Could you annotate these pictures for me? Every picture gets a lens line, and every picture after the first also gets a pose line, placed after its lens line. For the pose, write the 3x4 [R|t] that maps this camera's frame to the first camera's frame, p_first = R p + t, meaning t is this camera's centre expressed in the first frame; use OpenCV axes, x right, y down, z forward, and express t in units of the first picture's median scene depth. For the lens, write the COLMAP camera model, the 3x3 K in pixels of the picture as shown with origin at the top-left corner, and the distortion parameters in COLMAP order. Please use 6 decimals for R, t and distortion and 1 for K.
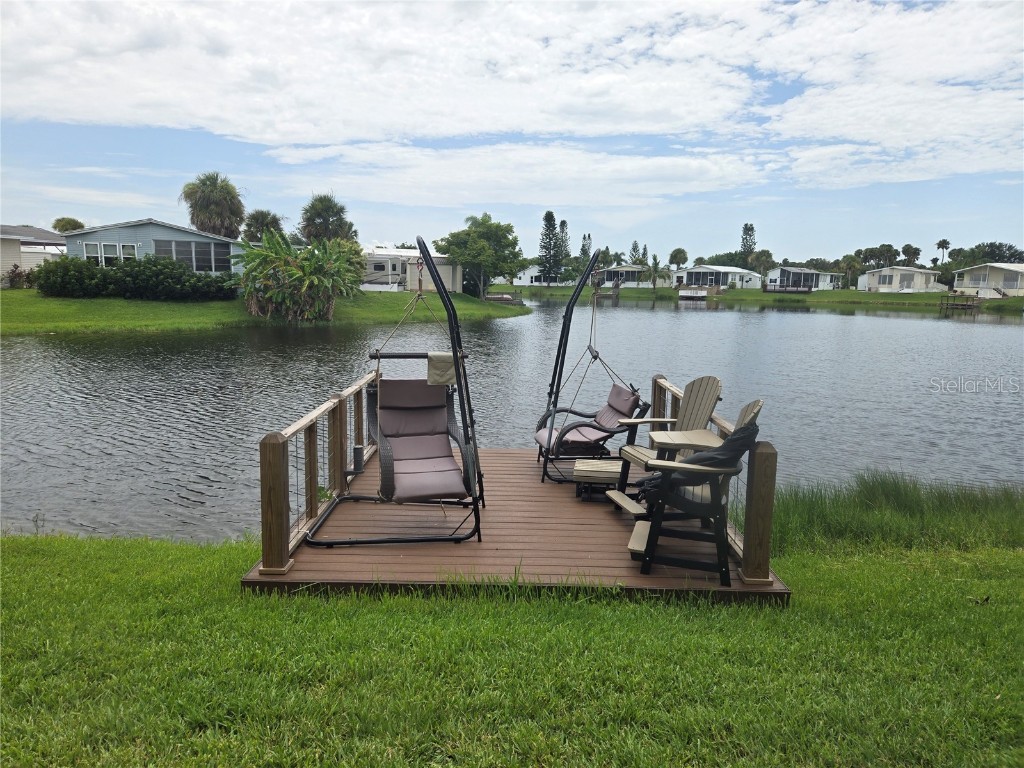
lens RADIAL K [[688.4, 0, 509.0], [0, 688.4, 385.3], [0, 0, 1]] dist [0.043238, -0.003283]
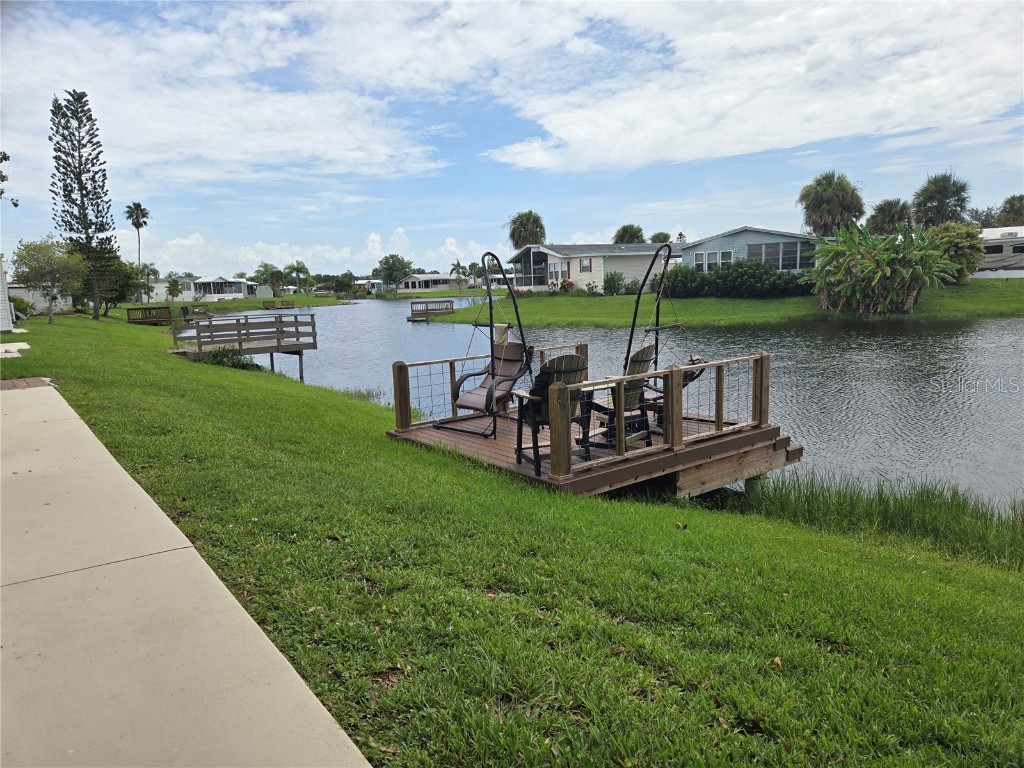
lens RADIAL K [[688.4, 0, 518.8], [0, 688.4, 395.2], [0, 0, 1]] dist [0.043238, -0.003283]
pose [[0.623345, 0.083153, -0.777513, 0.161879], [-0.068576, 0.996312, 0.051574, 0.004076], [0.778934, 0.021170, 0.626749, 0.000934]]
